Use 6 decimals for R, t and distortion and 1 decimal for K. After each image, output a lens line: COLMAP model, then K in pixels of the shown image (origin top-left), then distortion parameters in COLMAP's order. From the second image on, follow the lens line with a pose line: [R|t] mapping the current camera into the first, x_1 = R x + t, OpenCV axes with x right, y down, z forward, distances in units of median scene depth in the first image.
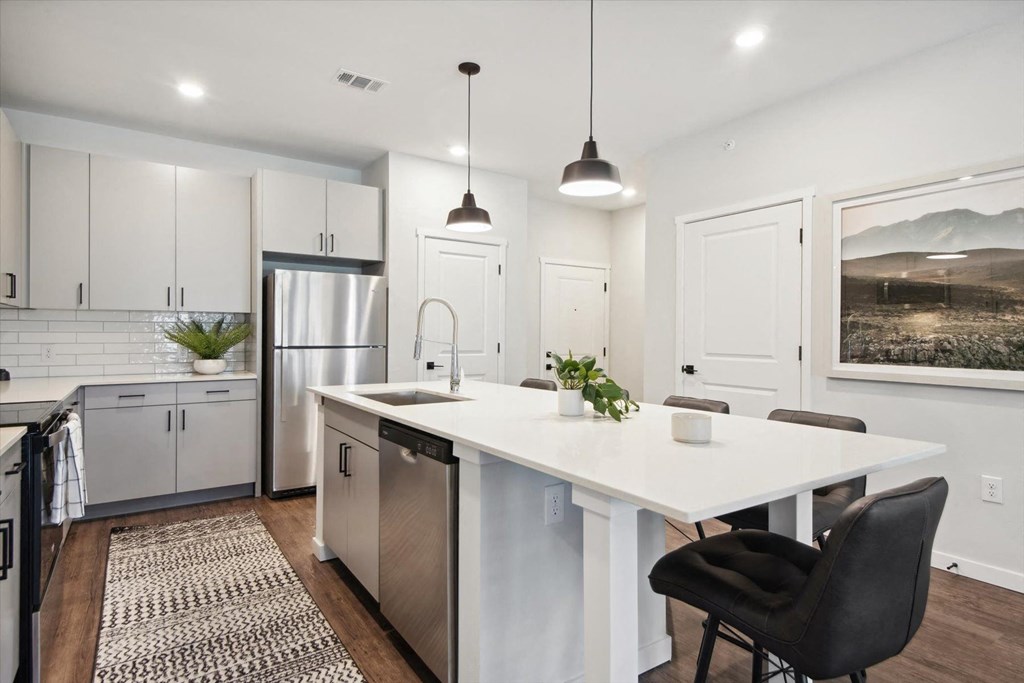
lens RADIAL K [[527.1, 0, 508.6], [0, 527.1, 340.0], [0, 0, 1]] dist [0.013044, -0.000268]
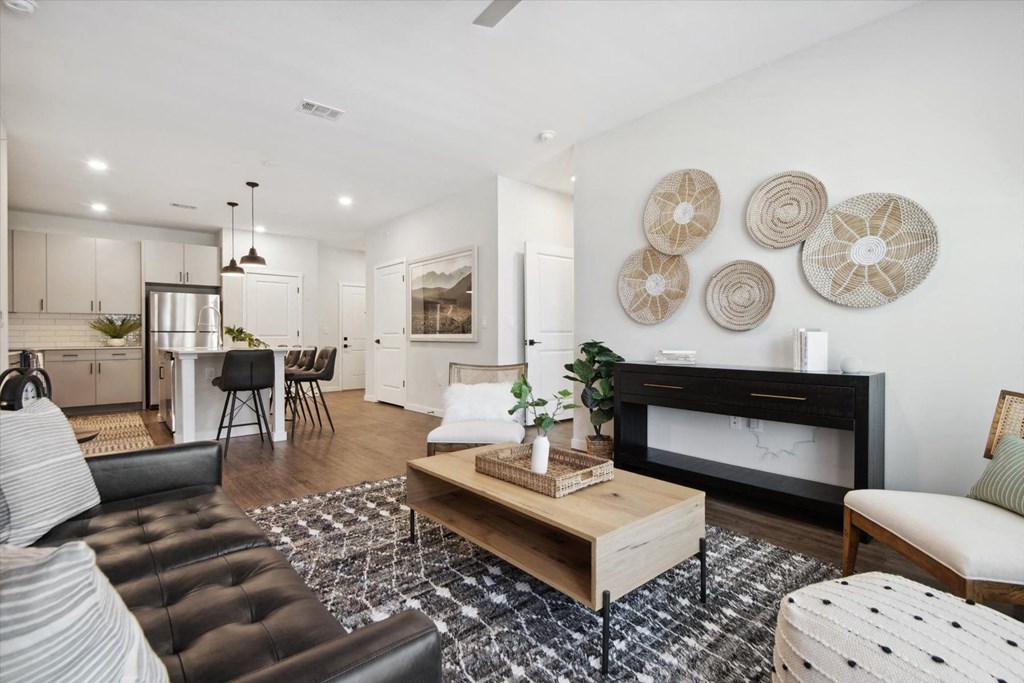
lens RADIAL K [[483.7, 0, 535.7], [0, 483.7, 336.9], [0, 0, 1]] dist [0.011738, -0.001929]
pose [[0.993598, -0.010173, 0.112513, 0.765199], [0.011717, 0.999846, -0.013075, 0.073301], [-0.112362, 0.014310, 0.993564, -0.949148]]
